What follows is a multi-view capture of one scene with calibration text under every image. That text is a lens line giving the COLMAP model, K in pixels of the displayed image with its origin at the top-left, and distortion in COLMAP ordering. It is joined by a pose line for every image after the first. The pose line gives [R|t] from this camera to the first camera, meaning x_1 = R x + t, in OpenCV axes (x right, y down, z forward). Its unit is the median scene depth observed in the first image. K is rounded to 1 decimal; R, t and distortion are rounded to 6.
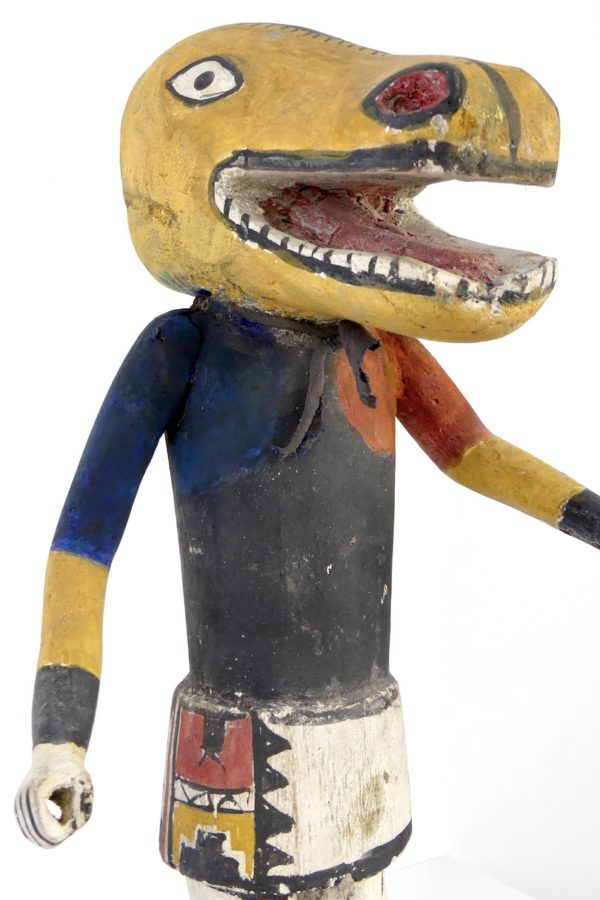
lens RADIAL K [[1123.2, 0, 299.4], [0, 1123.2, 413.8], [0, 0, 1]] dist [-0.036041, 0.013643]
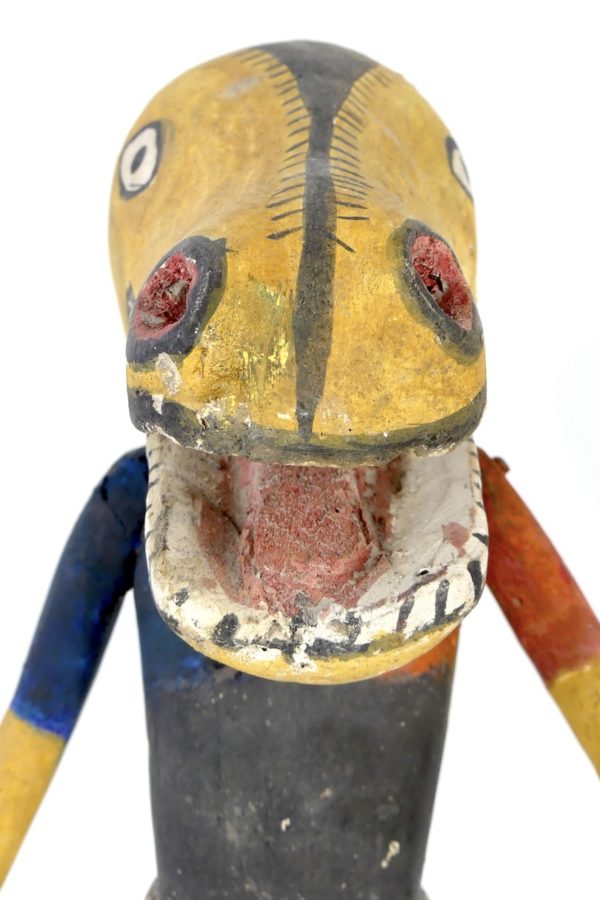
lens RADIAL K [[1078.9, 0, 315.1], [0, 1078.9, 425.6], [0, 0, 1]] dist [-0.011529, -0.002740]
pose [[0.866711, 0.147184, -0.476602, 0.353046], [-0.062489, 0.979987, 0.189002, -0.263444], [0.494881, -0.134027, 0.858562, 0.440478]]
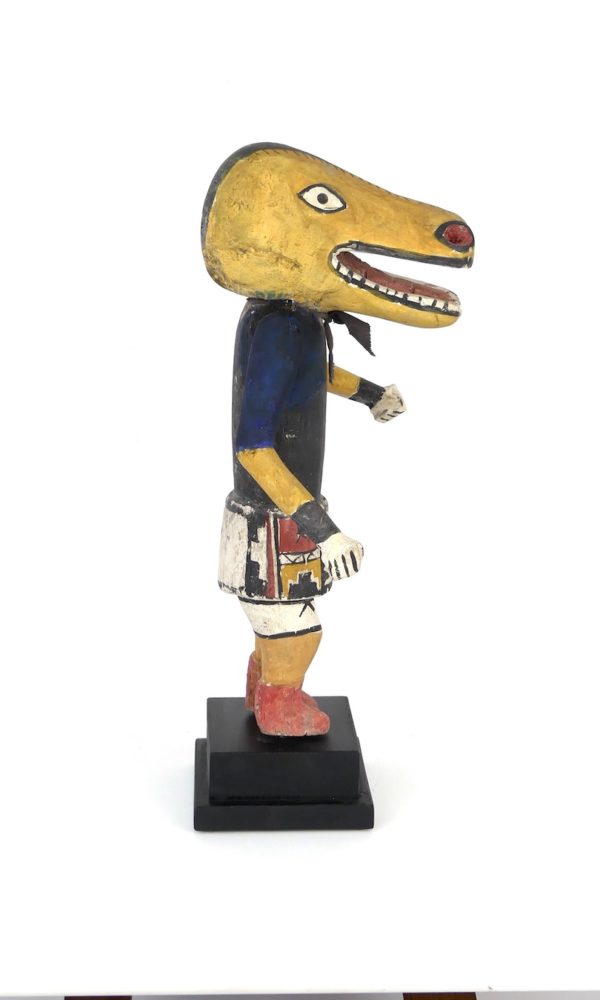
lens RADIAL K [[1902.5, 0, 300.0], [0, 1902.5, 500.0], [0, 0, 1]] dist [-0.013271, -0.017058]
pose [[0.470653, -0.189908, 0.861638, -3.003533], [-0.017034, 0.974424, 0.224071, -0.517869], [-0.882154, -0.120136, 0.455381, -0.529419]]
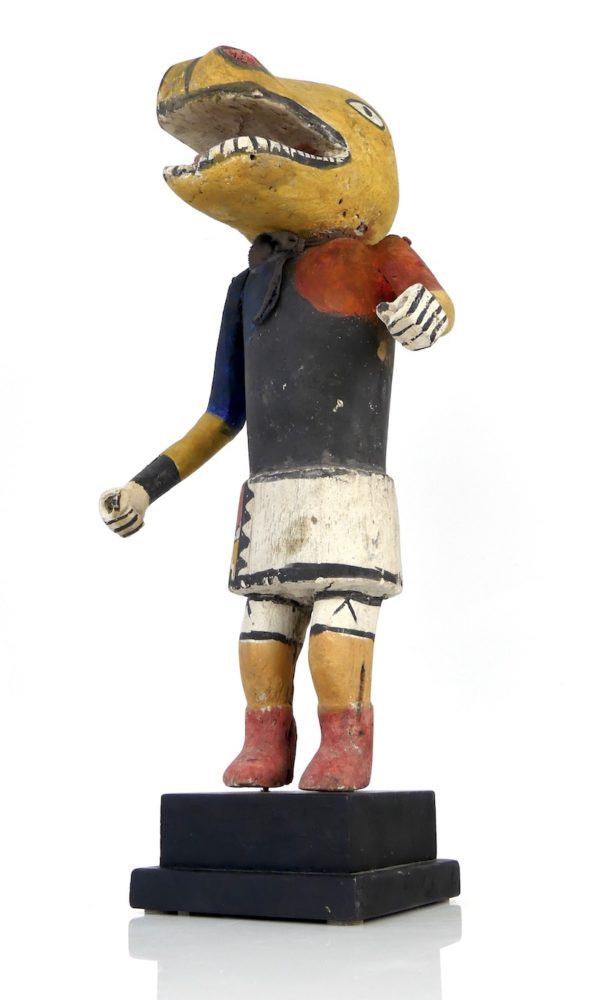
lens RADIAL K [[1131.7, 0, 300.0], [0, 1131.7, 500.0], [0, 0, 1]] dist [-0.036003, -0.007100]
pose [[0.496940, -0.166271, -0.851707, 1.378197], [-0.031964, 0.977299, -0.209440, 0.633837], [0.867196, 0.131303, 0.480344, 0.291369]]
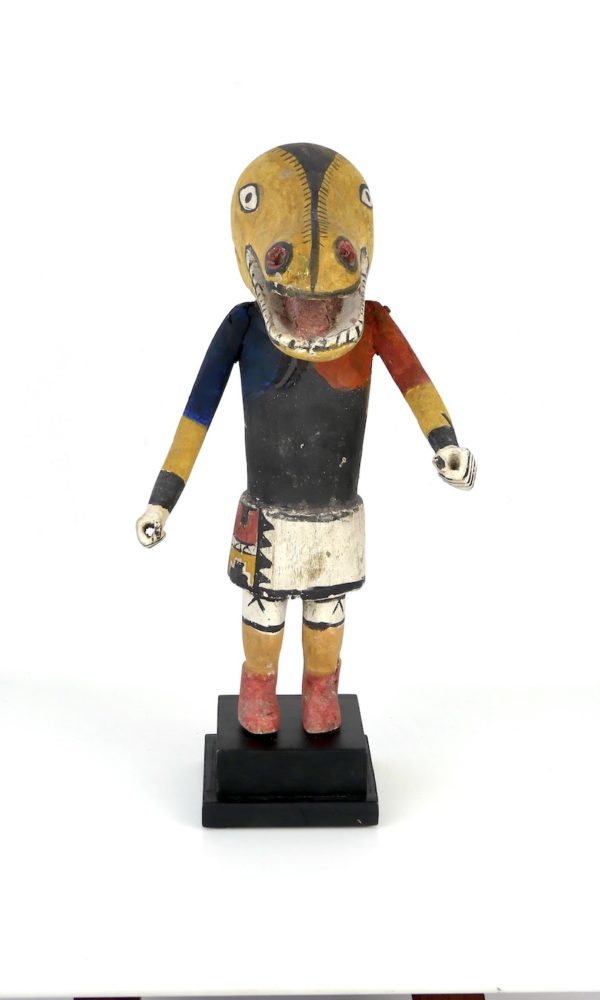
lens RADIAL K [[1867.8, 0, 300.0], [0, 1867.8, 500.0], [0, 0, 1]] dist [-0.025710, -0.085816]
pose [[0.872282, 0.181561, -0.454048, 1.554585], [-0.055058, 0.959078, 0.277736, -0.691775], [0.485894, -0.217266, 0.846583, -1.822266]]
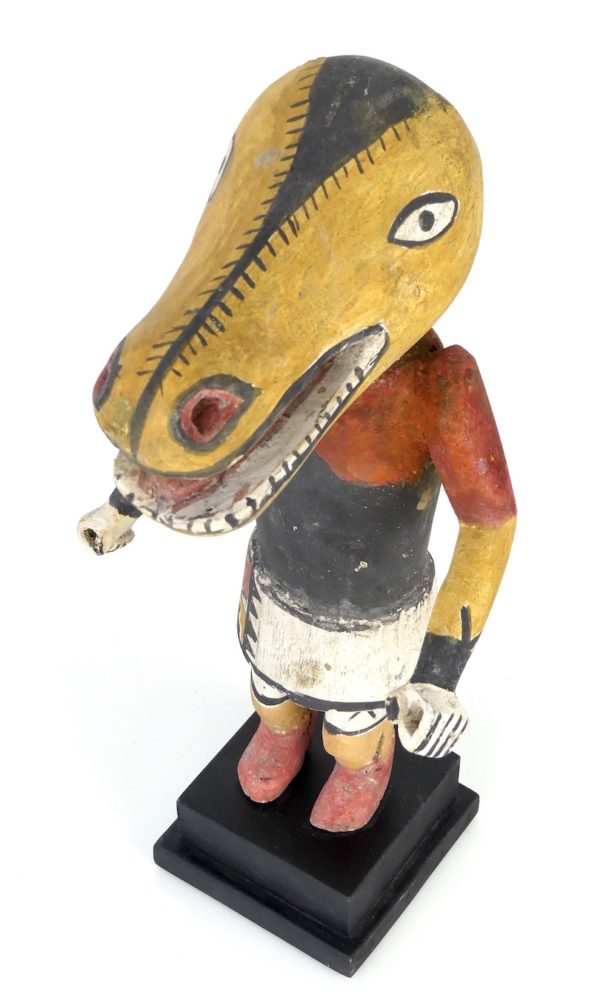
lens RADIAL K [[1902.5, 0, 300.0], [0, 1902.5, 500.0], [0, 0, 1]] dist [-0.013271, -0.017058]
pose [[0.413765, 0.678790, -0.606665, 1.286307], [-0.030943, 0.676485, 0.735806, -1.430956], [0.909858, -0.285679, 0.300909, 0.401701]]
